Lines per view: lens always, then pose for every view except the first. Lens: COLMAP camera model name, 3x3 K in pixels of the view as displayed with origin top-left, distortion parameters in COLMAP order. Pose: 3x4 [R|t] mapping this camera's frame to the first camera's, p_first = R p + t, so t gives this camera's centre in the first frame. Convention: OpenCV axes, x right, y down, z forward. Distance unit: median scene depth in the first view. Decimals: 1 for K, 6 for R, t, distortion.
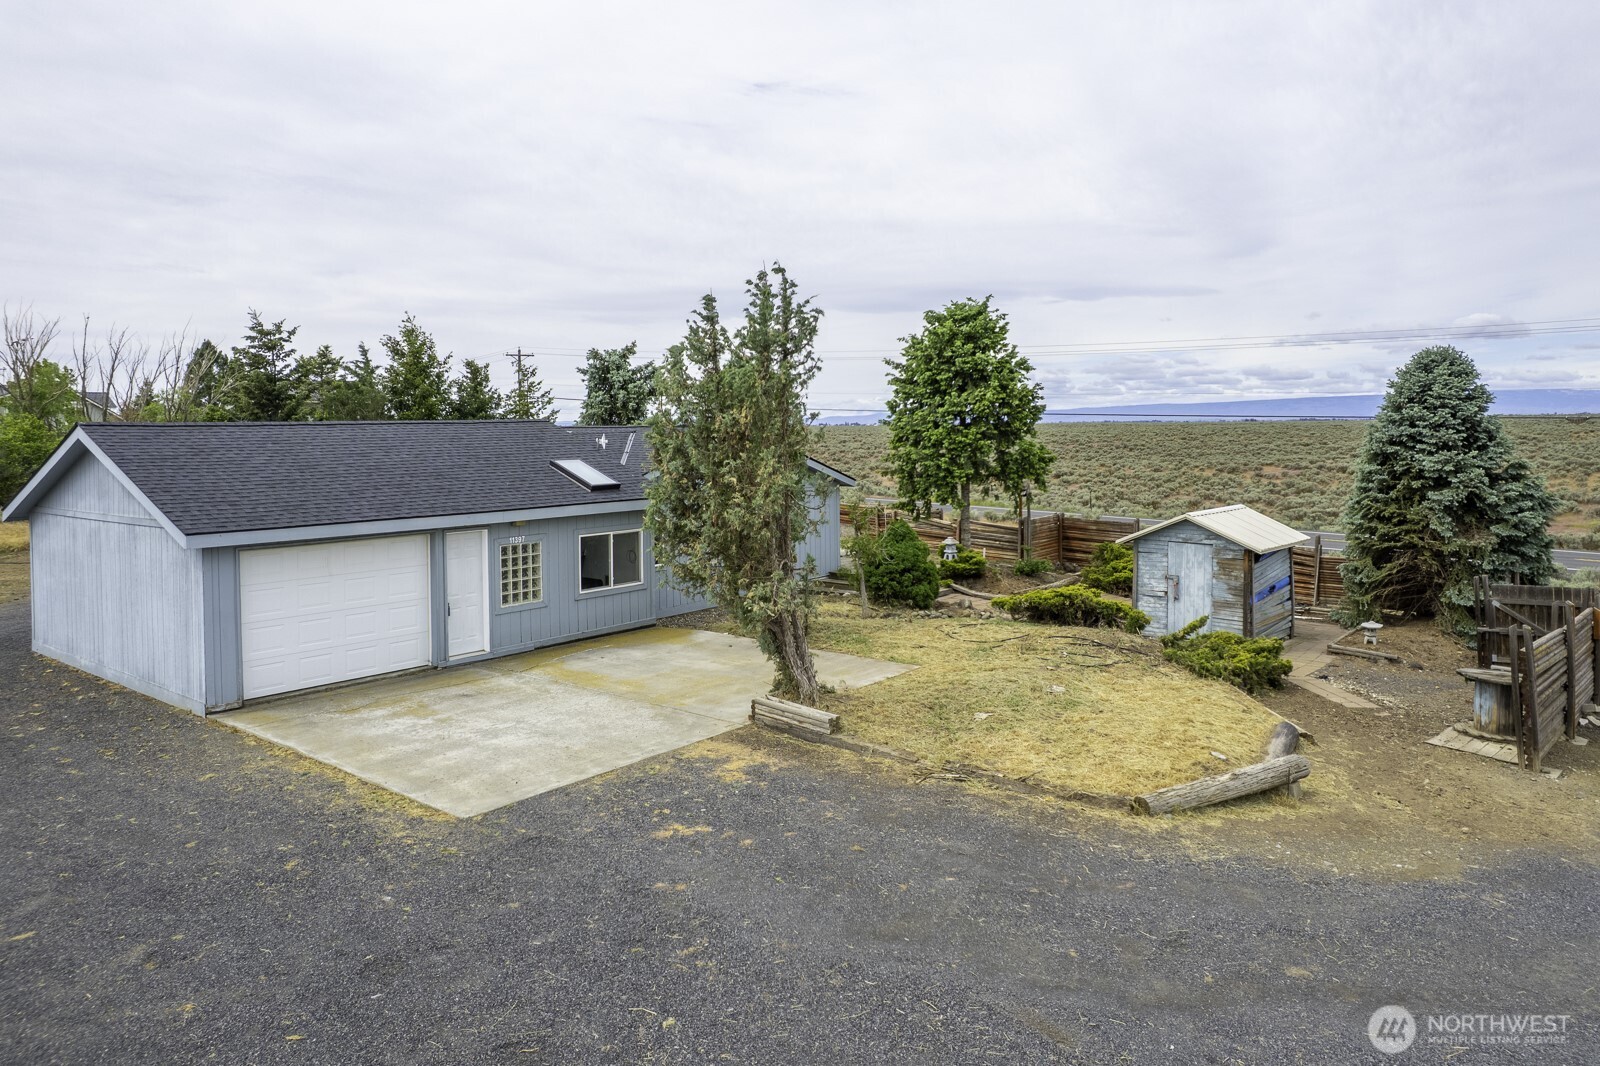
lens RADIAL K [[1081.2, 0, 843.3], [0, 1081.2, 484.5], [0, 0, 1]] dist [-0.061995, 0.057885]
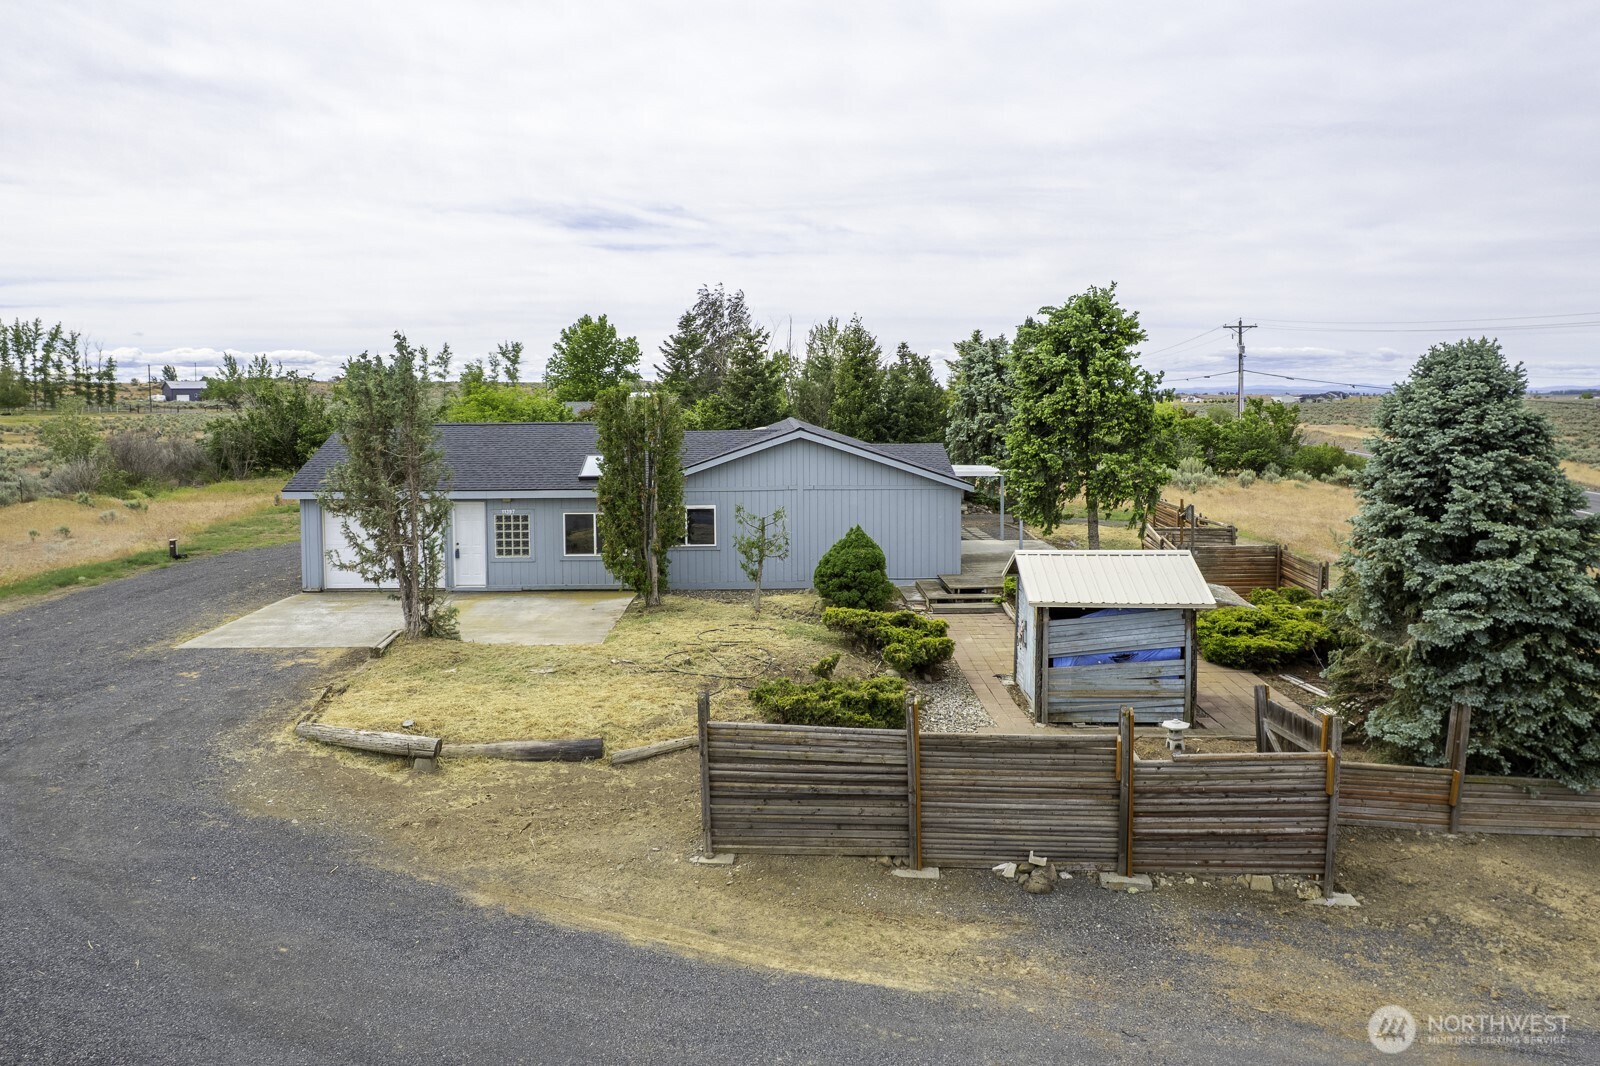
lens RADIAL K [[1165.2, 0, 800.0], [0, 1165.2, 533.0], [0, 0, 1]] dist [0.000648, 0.001651]
pose [[0.613032, 0.094413, -0.784397, 1.104861], [-0.043467, 0.995361, 0.085835, -0.066978], [0.788862, -0.018524, 0.614291, 0.351065]]
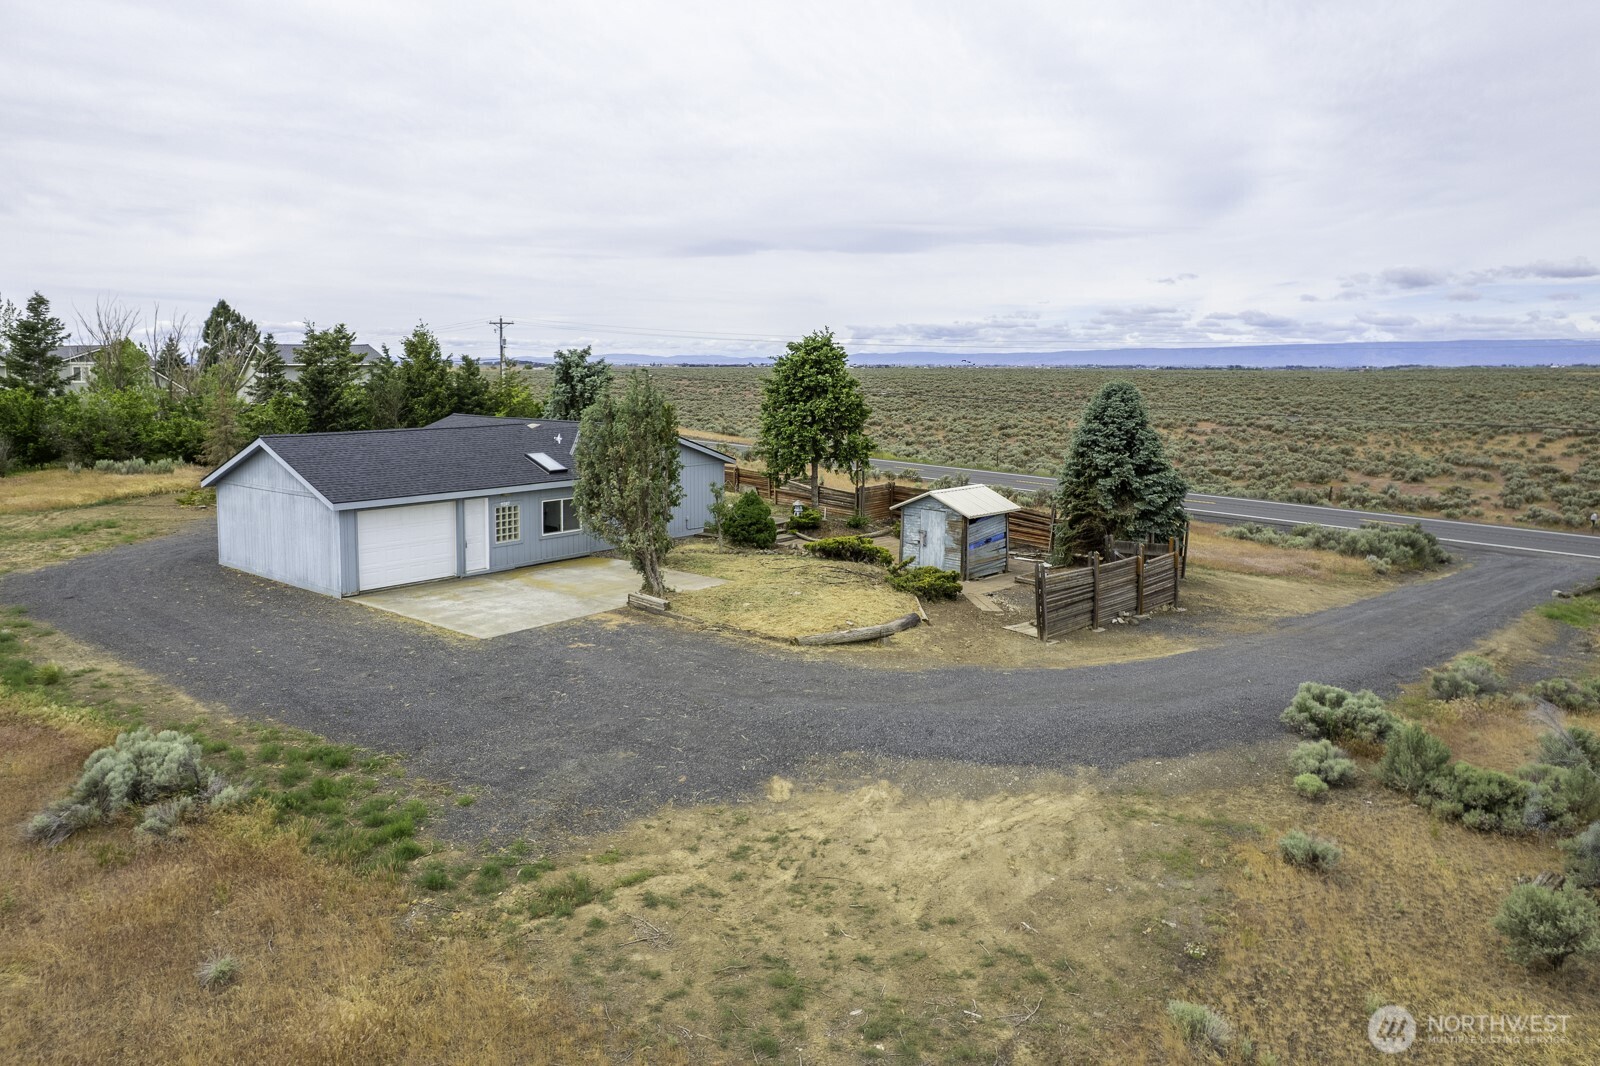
lens RADIAL K [[1107.4, 0, 825.8], [0, 1107.4, 488.5], [0, 0, 1]] dist [-0.061797, 0.042178]
pose [[0.999843, 0.017533, -0.002648, 0.203074], [-0.017342, 0.998027, 0.060340, -0.084953], [0.003701, -0.060285, 0.998174, -0.718516]]
